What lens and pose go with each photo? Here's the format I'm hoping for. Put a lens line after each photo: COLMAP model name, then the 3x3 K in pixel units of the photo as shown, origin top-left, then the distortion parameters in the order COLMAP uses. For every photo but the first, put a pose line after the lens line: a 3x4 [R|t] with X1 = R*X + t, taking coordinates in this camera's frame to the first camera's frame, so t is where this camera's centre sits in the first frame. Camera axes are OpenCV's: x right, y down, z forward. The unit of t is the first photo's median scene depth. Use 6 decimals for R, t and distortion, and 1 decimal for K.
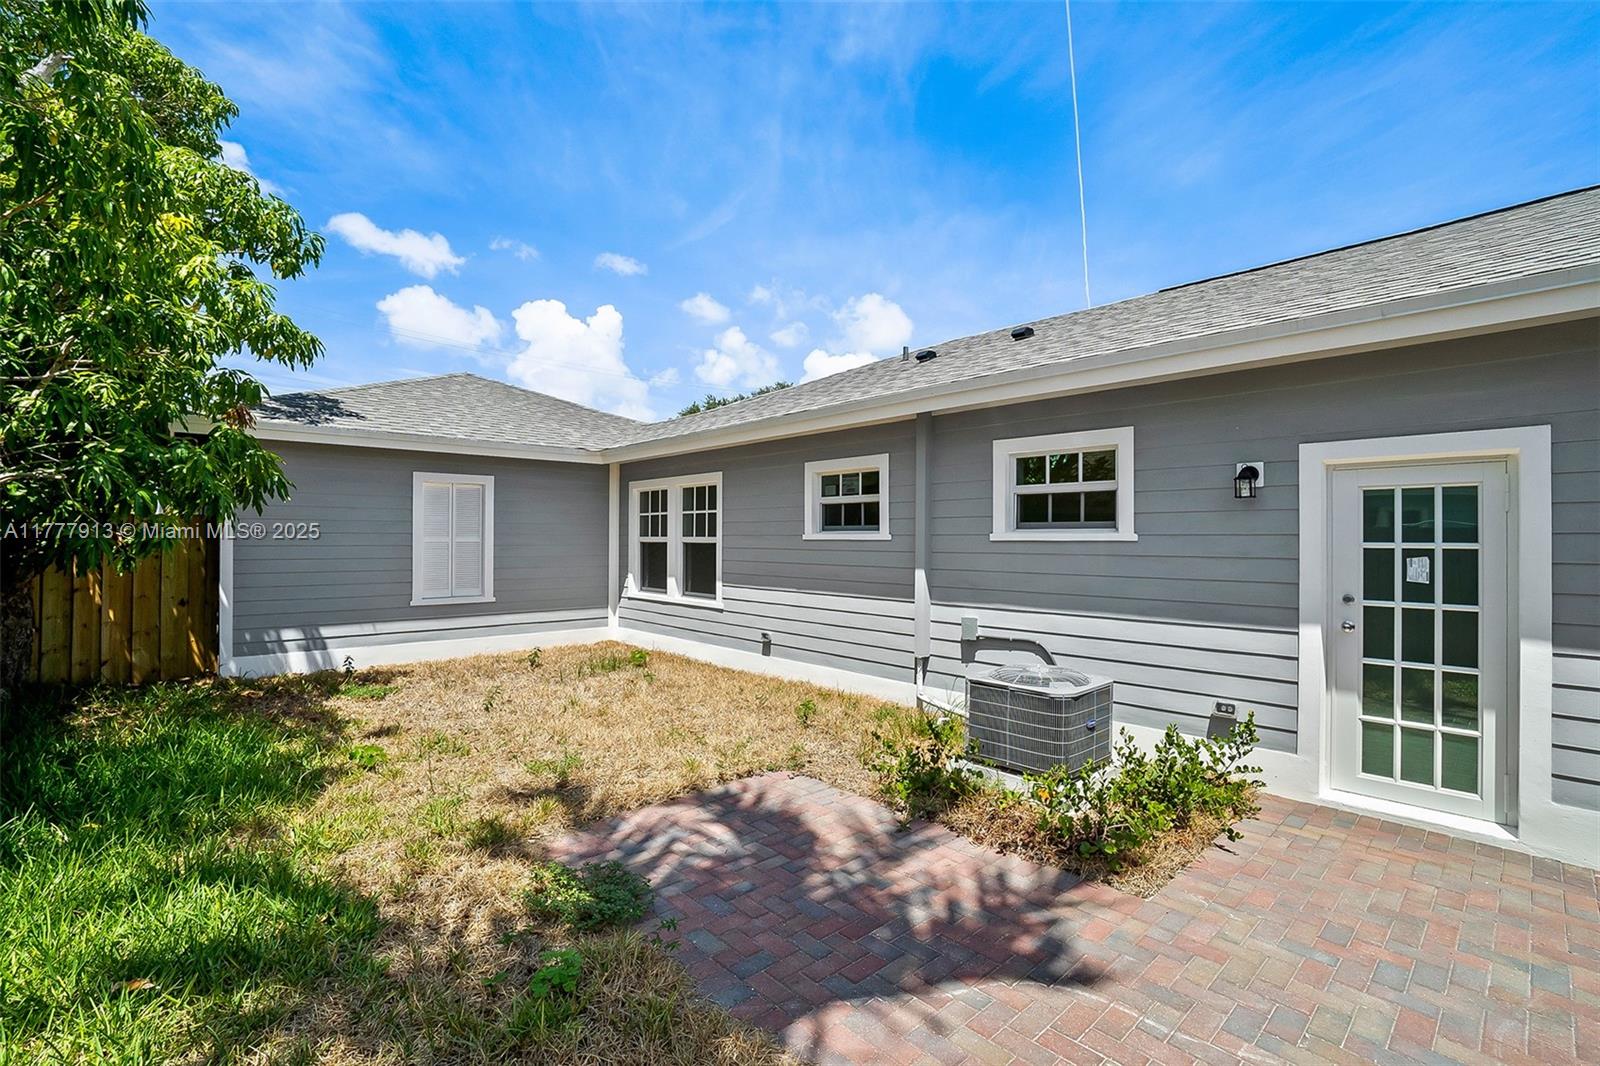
lens RADIAL K [[710.4, 0, 796.8], [0, 710.4, 541.4], [0, 0, 1]] dist [-0.004467, 0.001413]
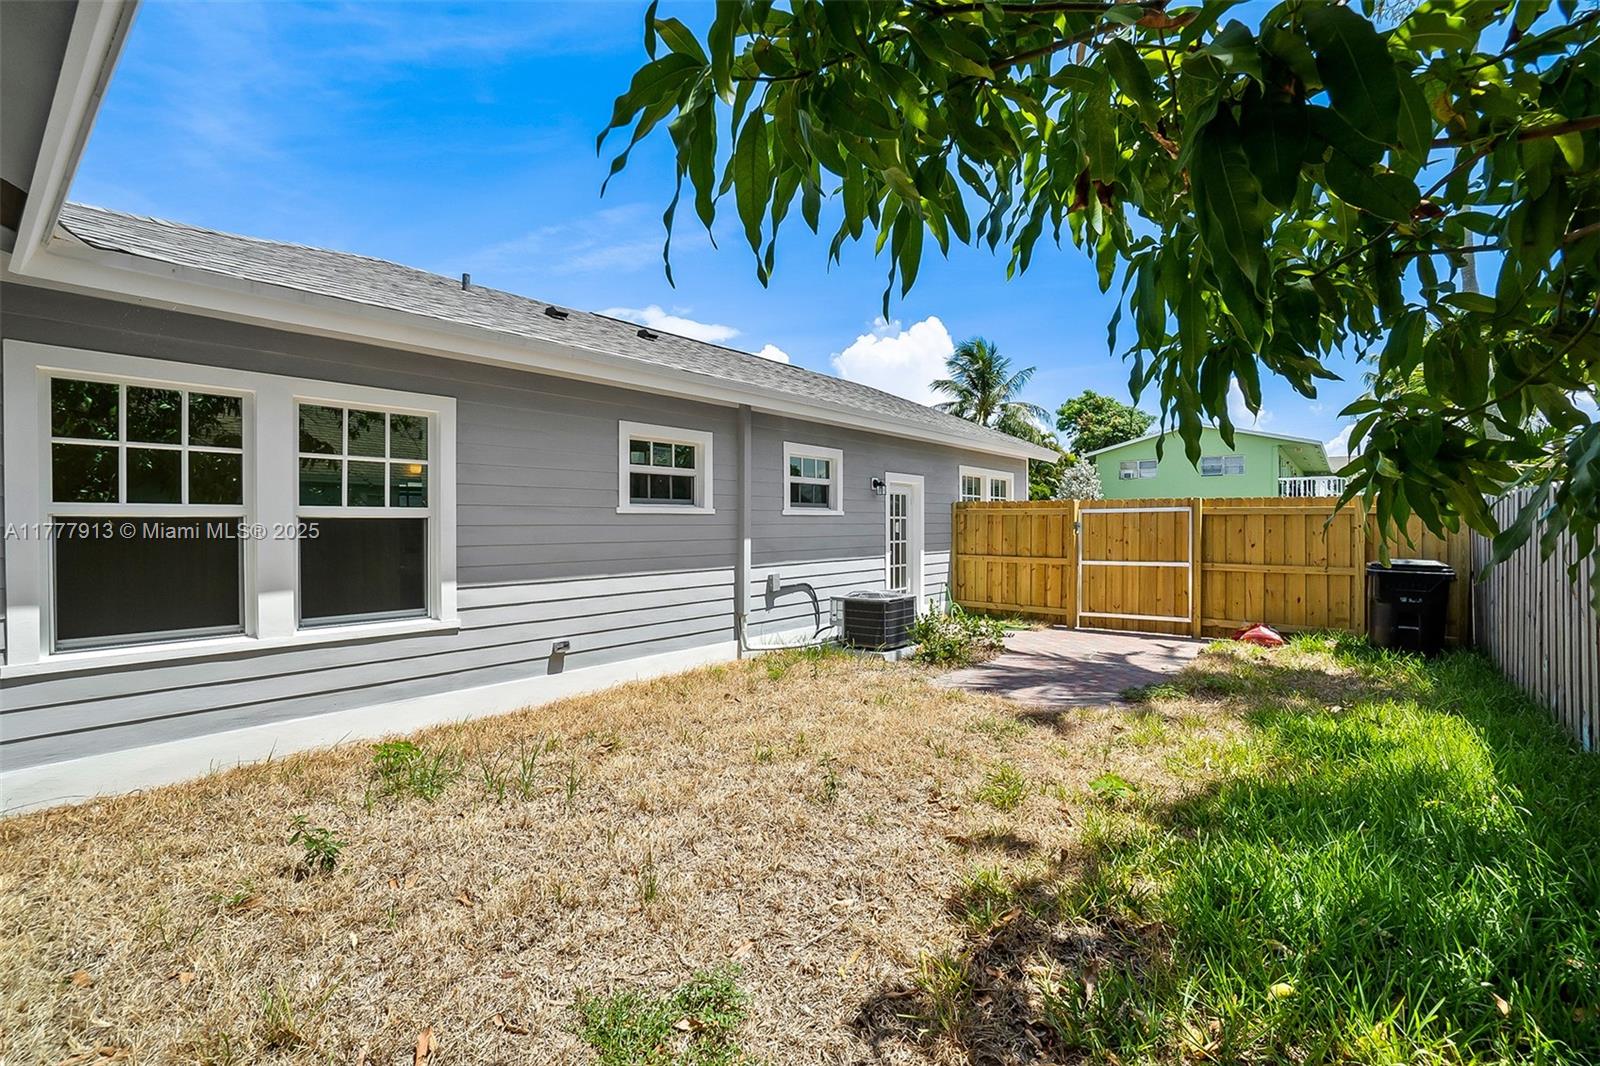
lens RADIAL K [[710.4, 0, 795.3], [0, 710.4, 519.1], [0, 0, 1]] dist [-0.004467, 0.001413]
pose [[-0.129019, -0.011472, 0.991576, -0.843875], [-0.008014, 0.999912, 0.010526, -0.006361], [-0.991610, -0.006588, -0.129100, 0.908138]]
